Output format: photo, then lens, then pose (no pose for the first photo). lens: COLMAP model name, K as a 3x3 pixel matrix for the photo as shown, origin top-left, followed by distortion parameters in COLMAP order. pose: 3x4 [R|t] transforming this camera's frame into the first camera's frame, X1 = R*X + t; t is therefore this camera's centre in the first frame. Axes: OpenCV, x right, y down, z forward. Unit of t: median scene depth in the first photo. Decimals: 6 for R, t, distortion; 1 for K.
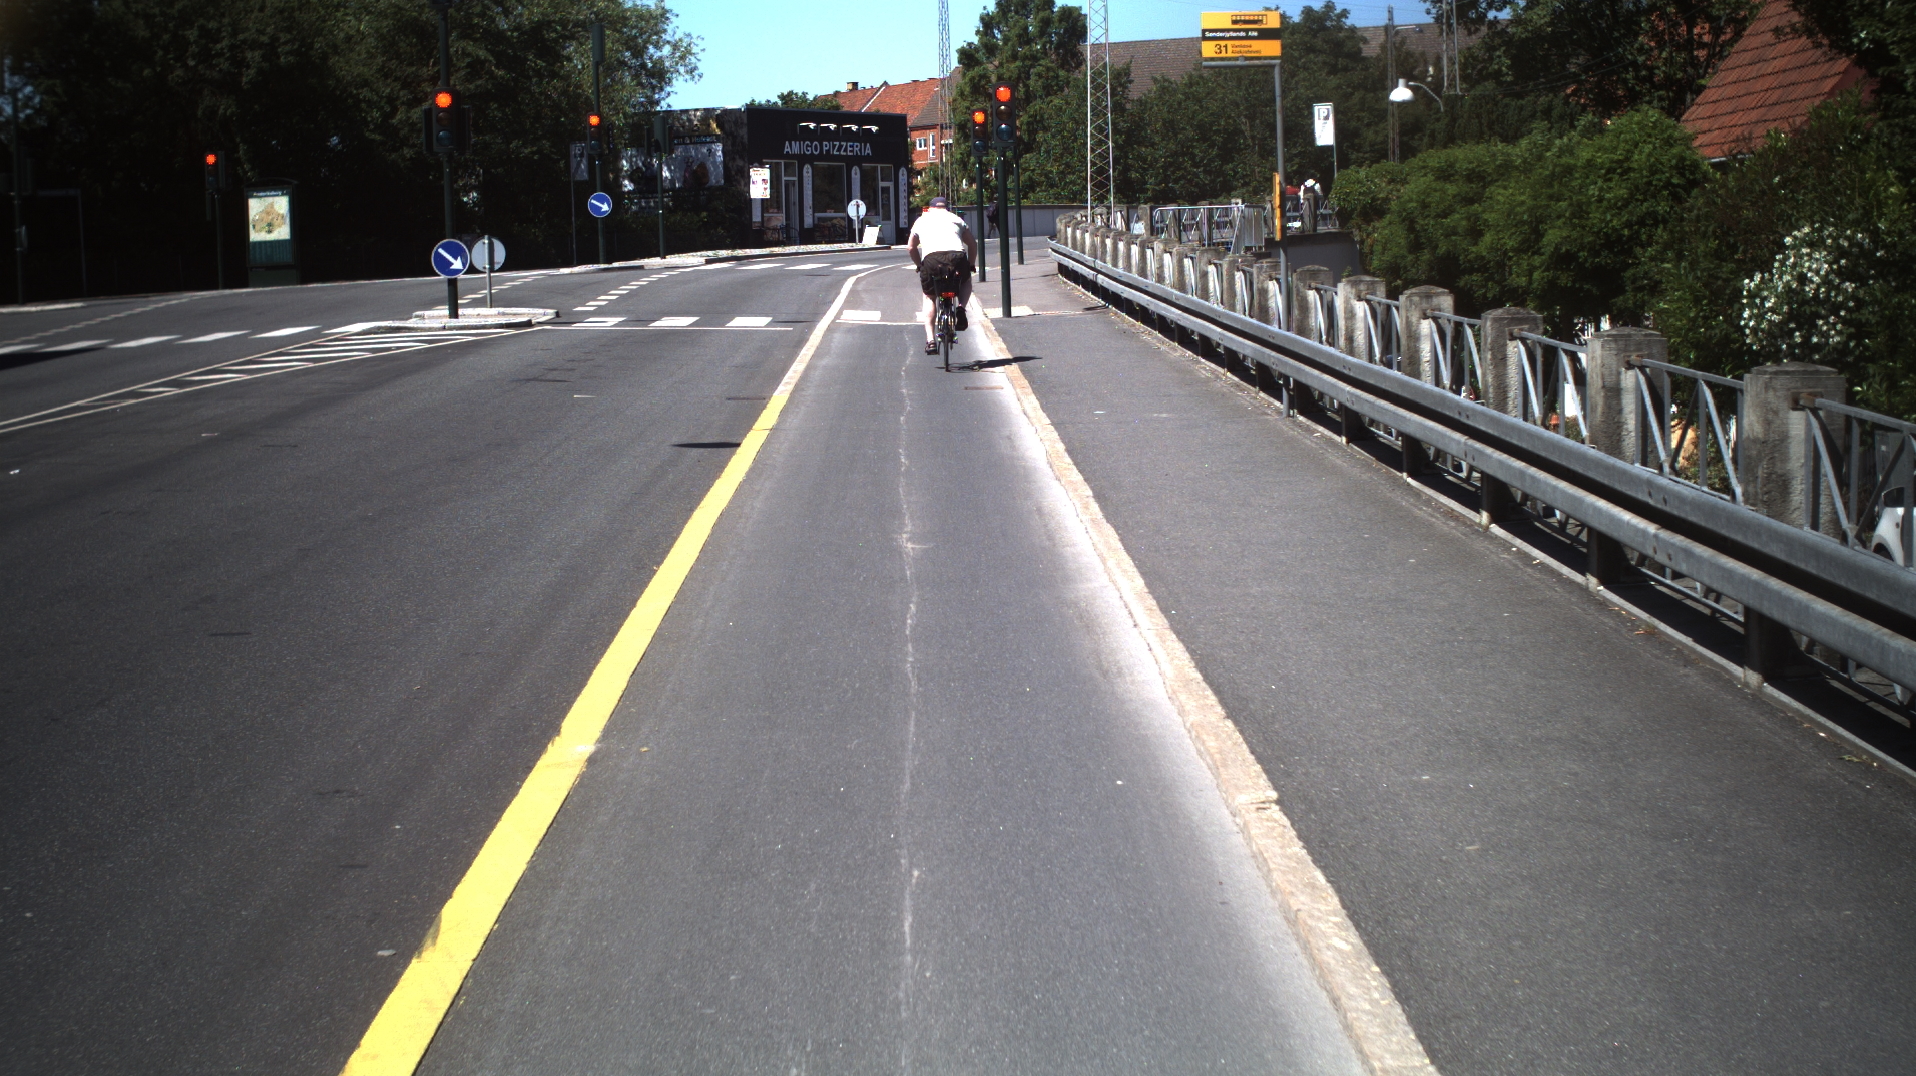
lens RADIAL K [[3623.0, 0, 958.0], [0, 3623.0, 538.0], [0, 0, 1]] dist [-0.324489, 0.442699]
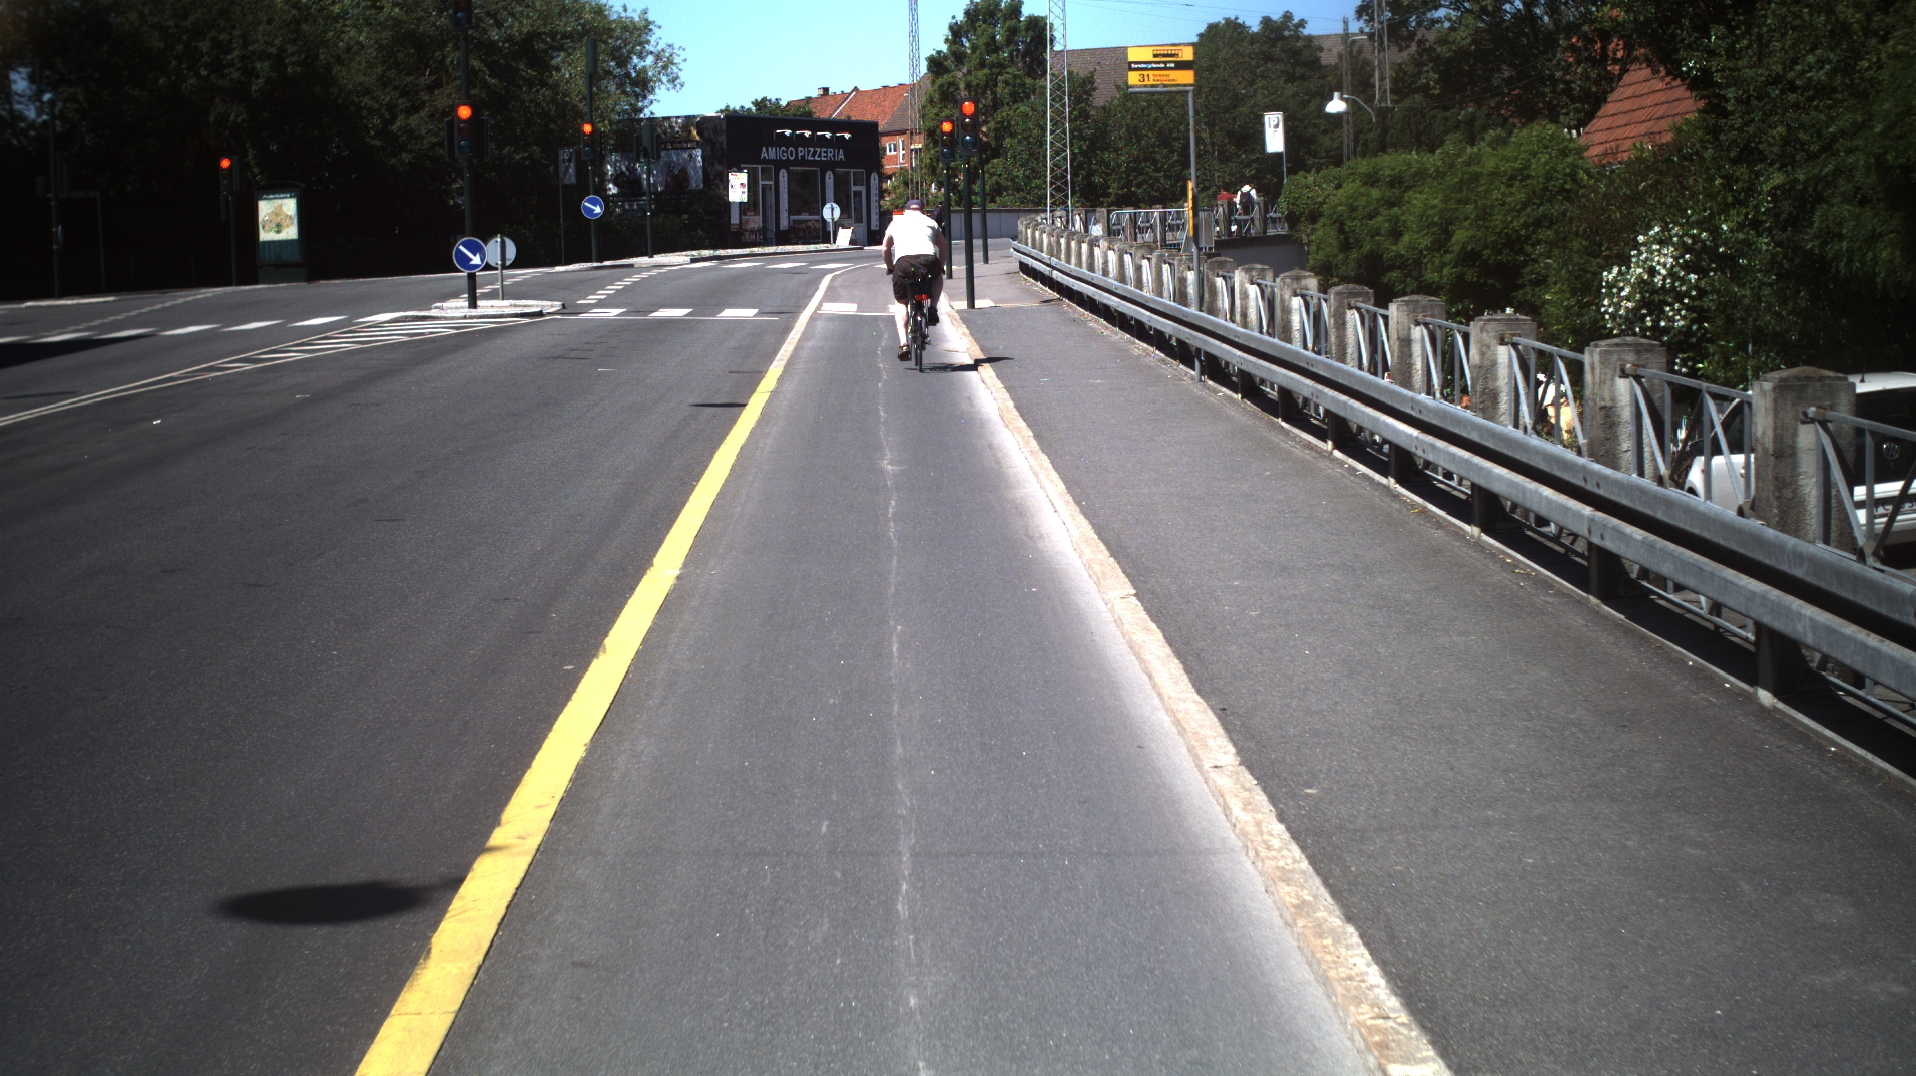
lens RADIAL K [[3623.0, 0, 958.0], [0, 3623.0, 538.0], [0, 0, 1]] dist [-0.324489, 0.442699]
pose [[0.999961, 0.001470, 0.008671, 0.000018], [-0.001461, 0.999998, -0.001090, 0.005986], [-0.008673, 0.001078, 0.999962, -0.062618]]
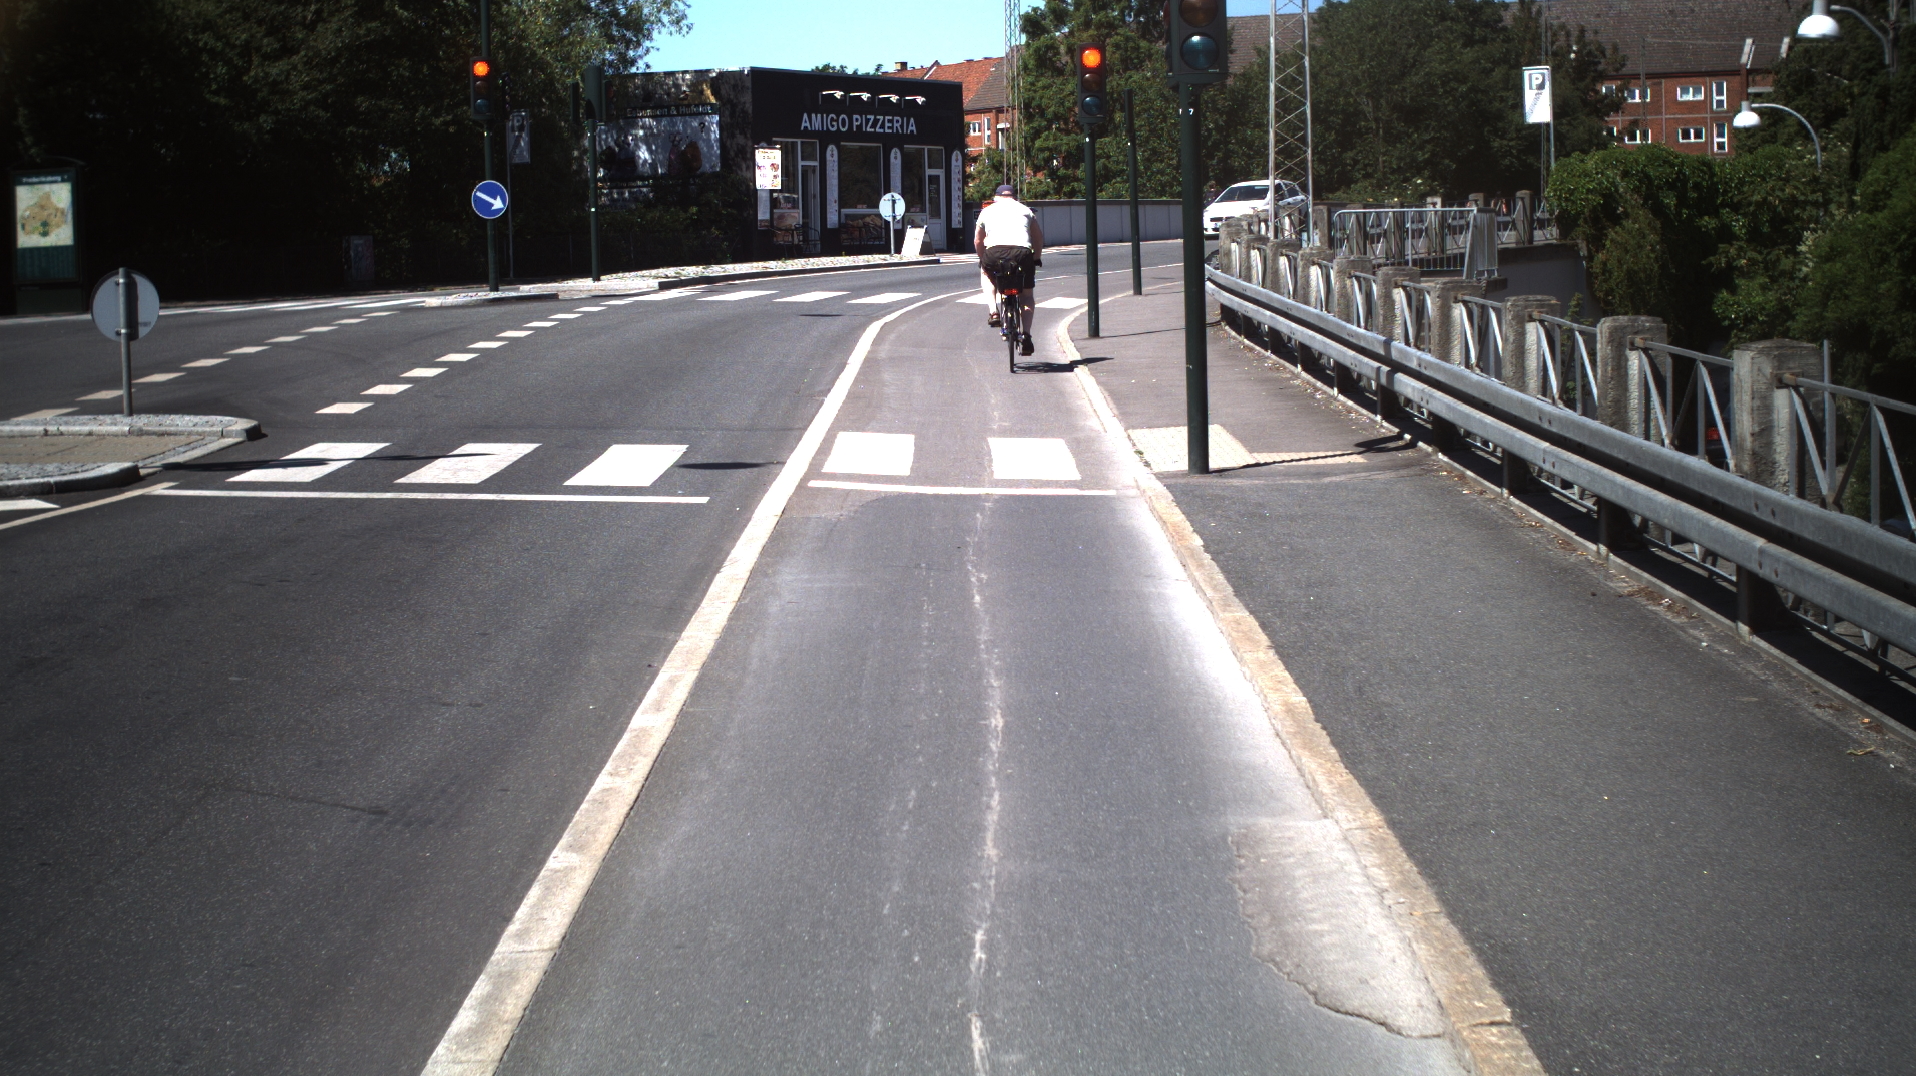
lens RADIAL K [[3623.0, 0, 958.0], [0, 3623.0, 538.0], [0, 0, 1]] dist [-0.324489, 0.442699]
pose [[0.999873, 0.008833, -0.013287, -0.005558], [-0.008793, 0.999957, 0.003021, -0.030390], [0.013313, -0.002904, 0.999907, 0.313734]]
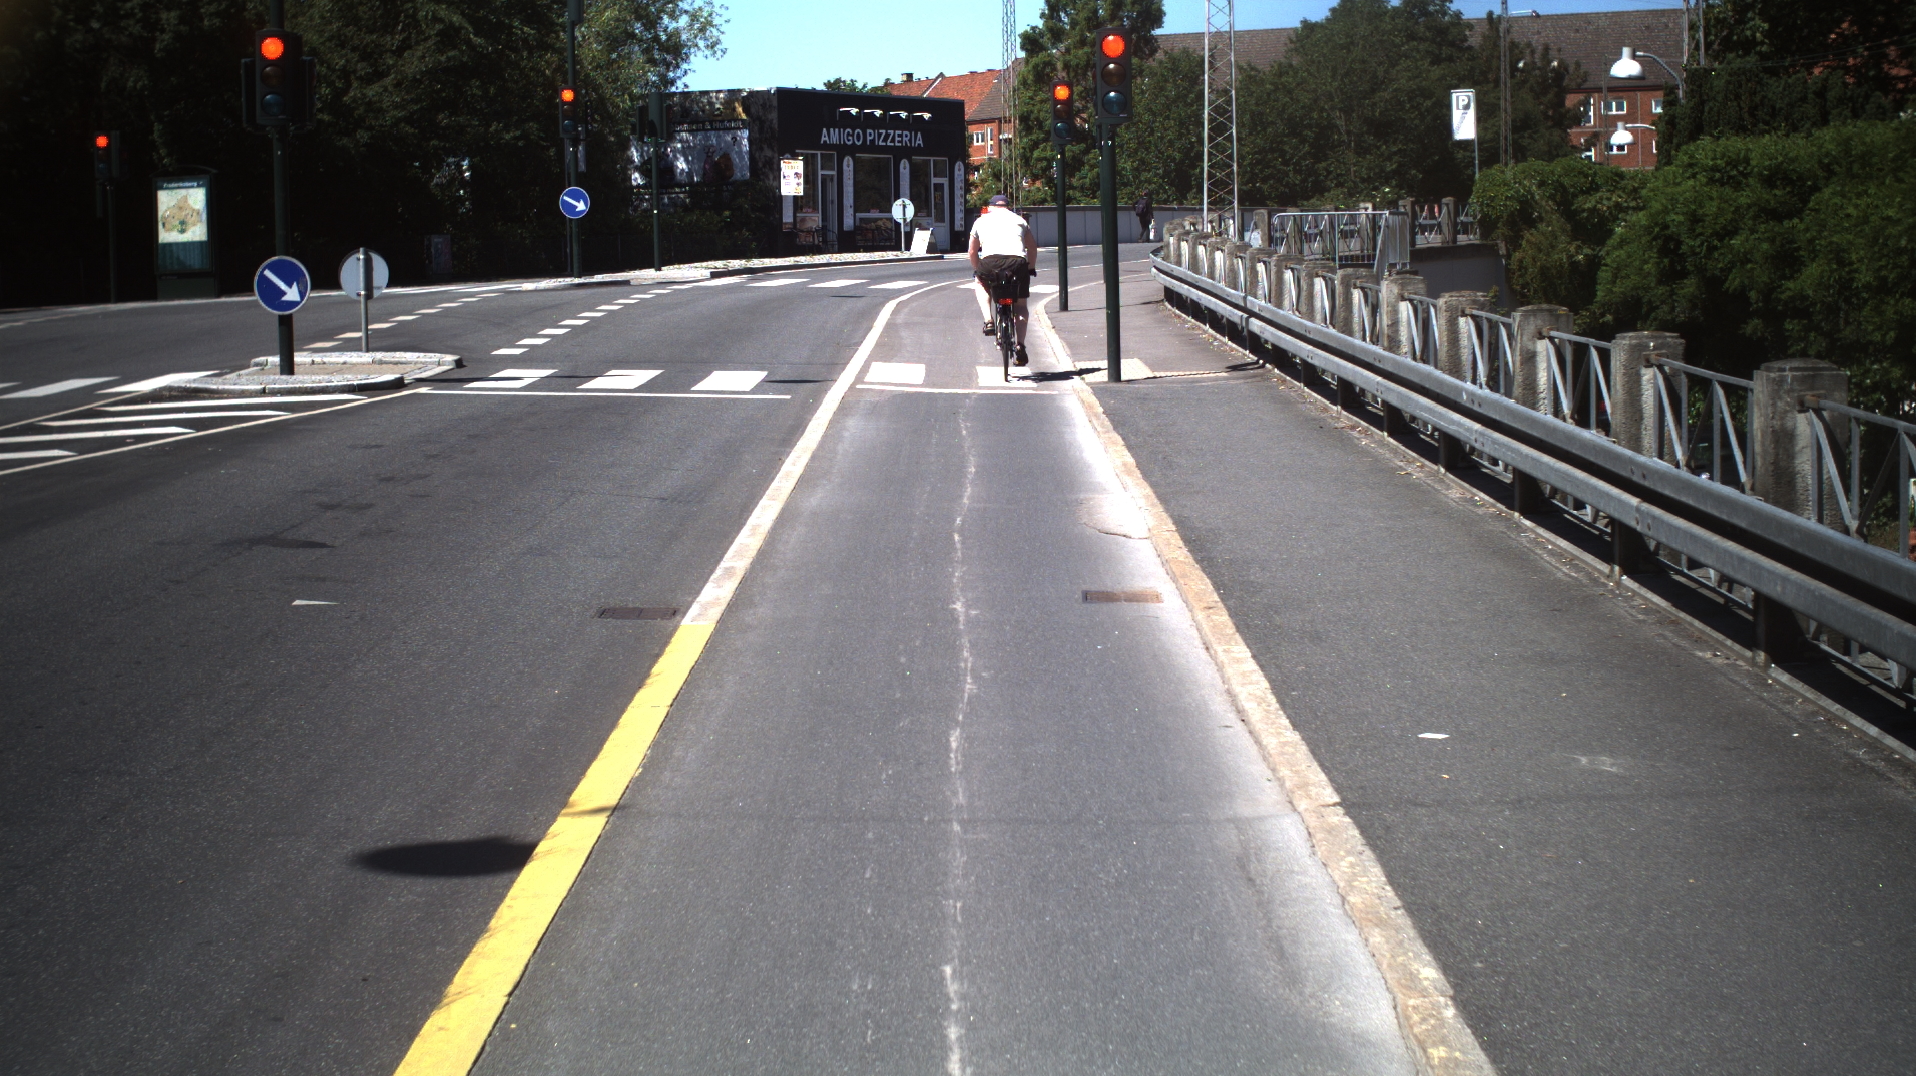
lens RADIAL K [[3623.0, 0, 958.0], [0, 3623.0, 538.0], [0, 0, 1]] dist [-0.324489, 0.442699]
pose [[0.999836, 0.010980, -0.014381, -0.003003], [-0.010969, 0.999939, 0.000873, -0.018301], [0.014389, -0.000716, 0.999896, 0.188089]]
